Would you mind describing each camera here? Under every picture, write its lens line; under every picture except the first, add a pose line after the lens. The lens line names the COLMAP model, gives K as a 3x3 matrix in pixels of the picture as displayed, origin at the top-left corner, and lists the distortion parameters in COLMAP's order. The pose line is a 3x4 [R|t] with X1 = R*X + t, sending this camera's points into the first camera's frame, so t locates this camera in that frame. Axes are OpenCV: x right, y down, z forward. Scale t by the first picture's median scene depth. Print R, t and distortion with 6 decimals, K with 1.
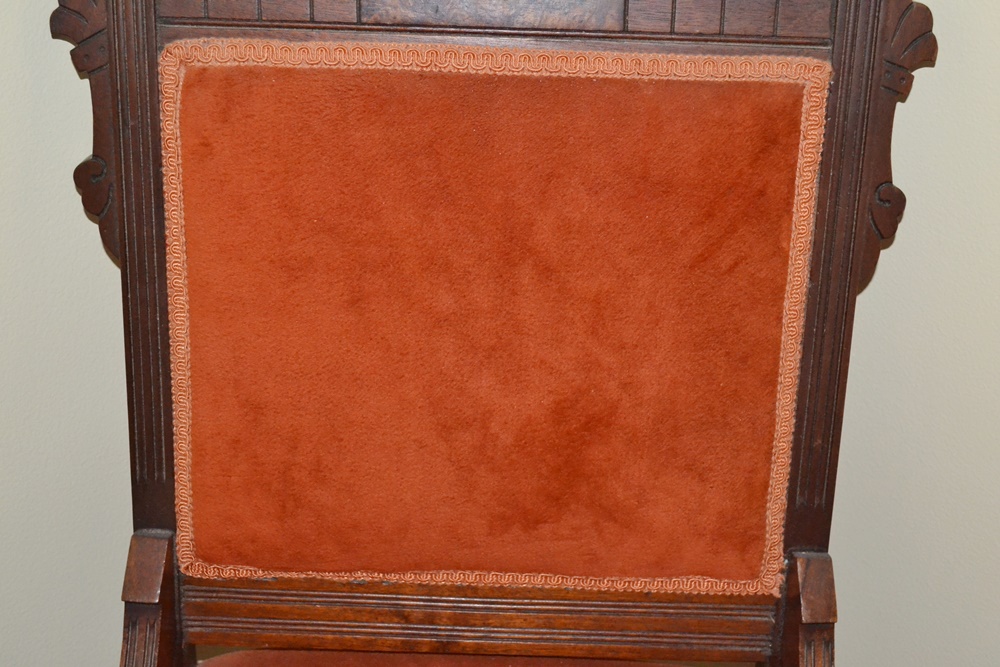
lens RADIAL K [[1446.5, 0, 500.0], [0, 1446.5, 333.5], [0, 0, 1]] dist [-0.025011, -0.023203]
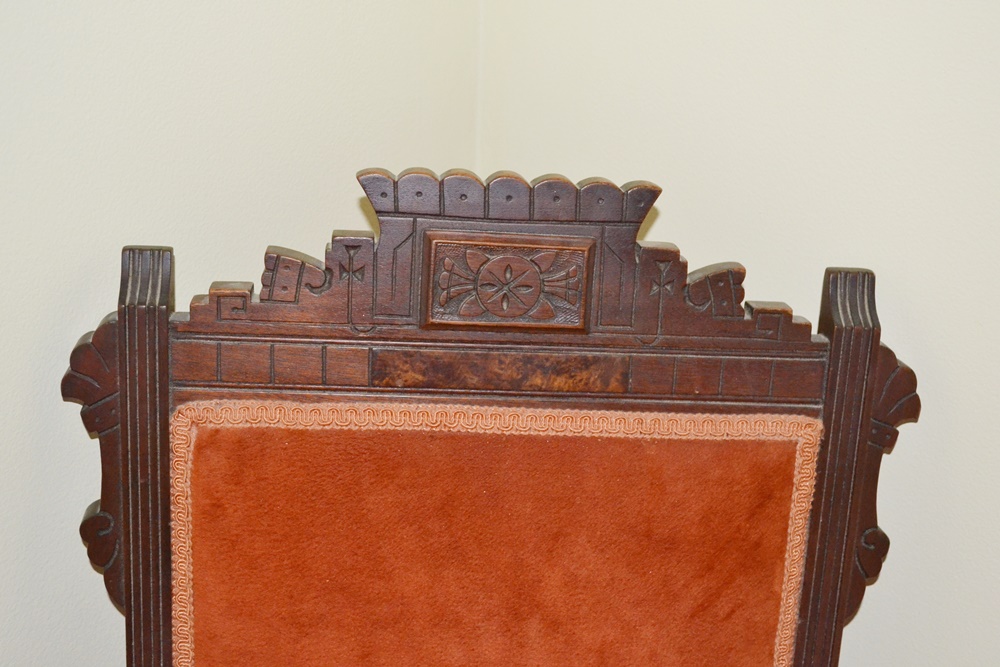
lens RADIAL K [[1446.5, 0, 500.0], [0, 1446.5, 333.5], [0, 0, 1]] dist [-0.025011, -0.023203]
pose [[0.996242, -0.001404, 0.086597, -0.094476], [0.005069, 0.999100, -0.042113, -0.207267], [-0.086460, 0.042394, 0.995353, -0.027229]]
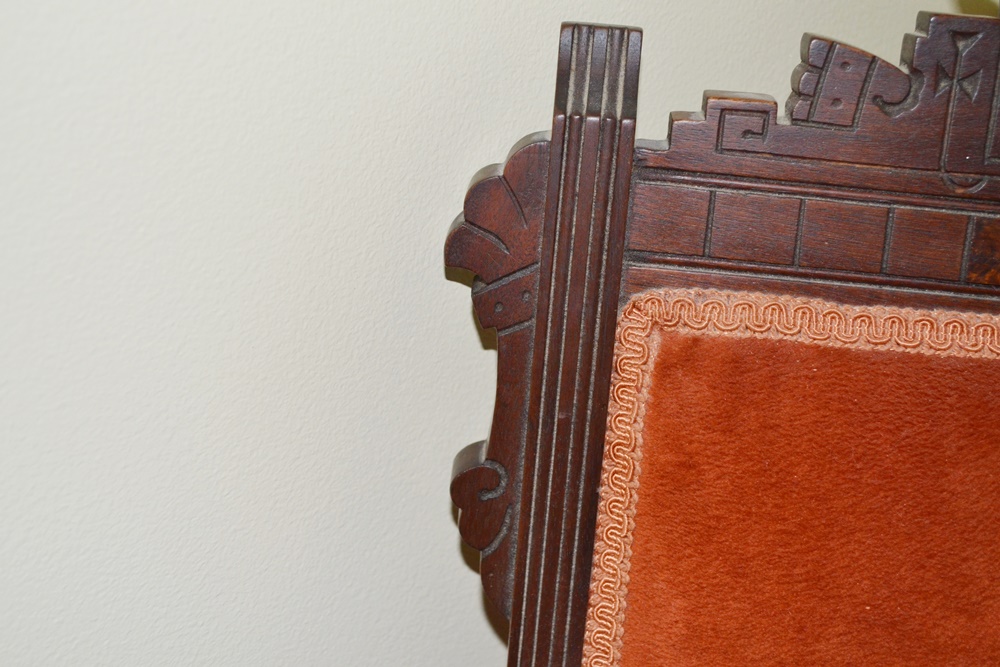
lens RADIAL K [[1446.5, 0, 500.0], [0, 1446.5, 333.5], [0, 0, 1]] dist [-0.025011, -0.023203]
pose [[0.996635, 0.064742, -0.050274, -0.255341], [-0.066123, 0.997464, -0.026317, -0.164419], [0.048443, 0.029553, 0.998389, 0.394811]]
